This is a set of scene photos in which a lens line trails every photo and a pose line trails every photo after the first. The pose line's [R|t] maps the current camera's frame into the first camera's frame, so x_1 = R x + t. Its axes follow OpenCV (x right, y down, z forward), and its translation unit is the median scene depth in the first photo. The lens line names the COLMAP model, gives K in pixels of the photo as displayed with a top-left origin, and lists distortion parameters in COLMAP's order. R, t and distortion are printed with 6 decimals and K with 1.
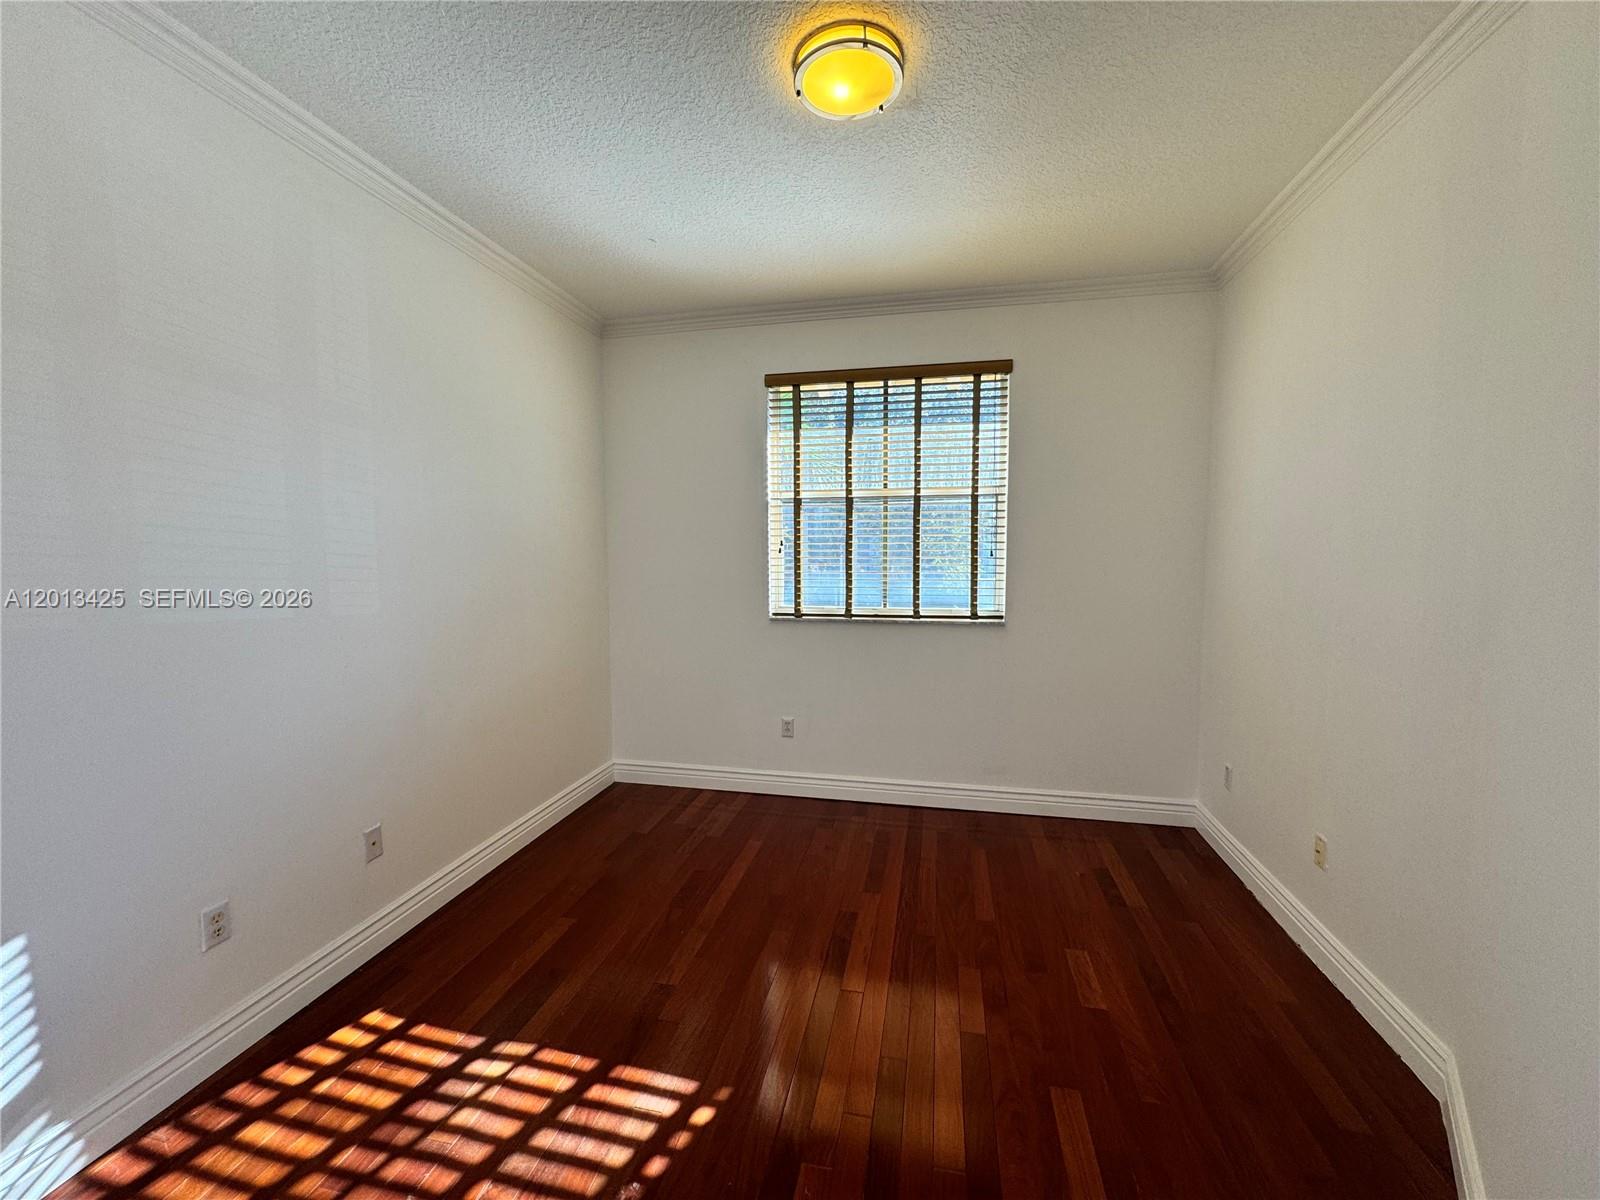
lens RADIAL K [[641.9, 0, 802.9], [0, 641.9, 601.5], [0, 0, 1]] dist [0.000320, 0.000375]
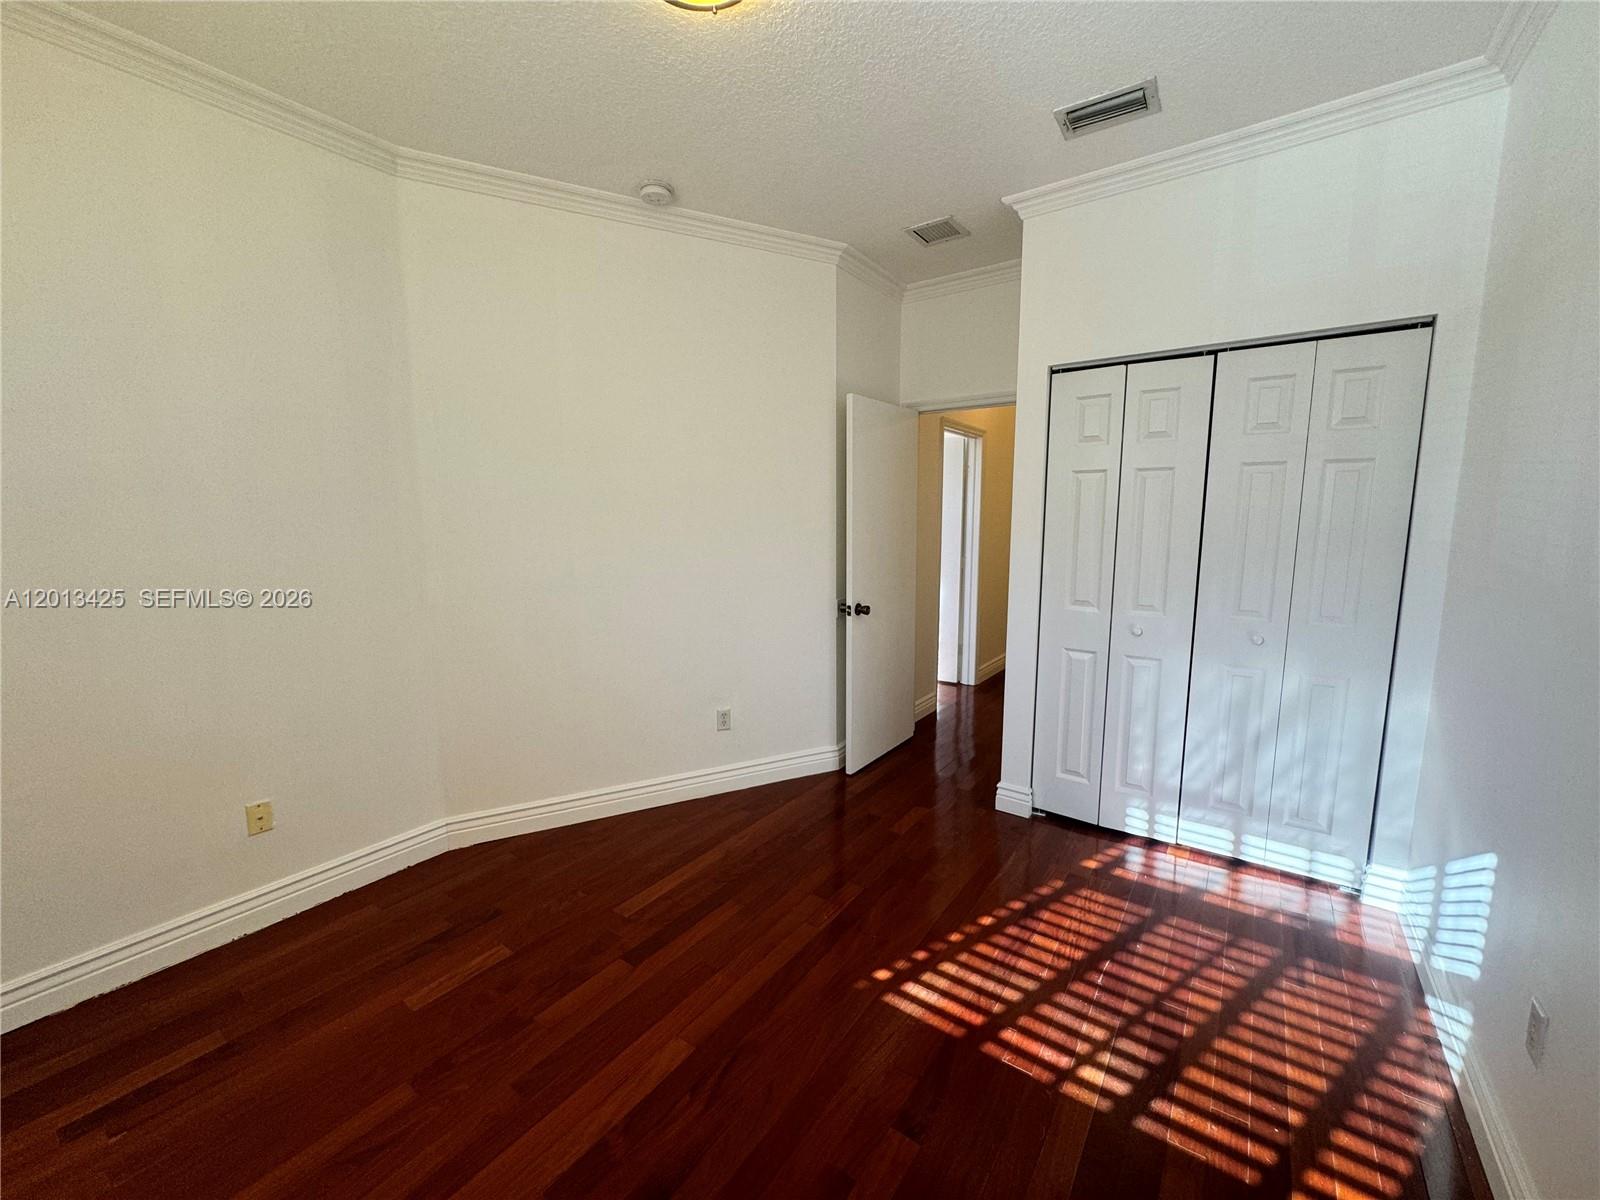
lens RADIAL K [[641.9, 0, 802.9], [0, 641.9, 601.5], [0, 0, 1]] dist [0.000320, 0.000375]
pose [[-0.918772, -0.049101, 0.391724, -0.447504], [0.042072, 0.974407, 0.220817, -0.157907], [-0.392541, 0.219361, -0.893192, 1.938884]]
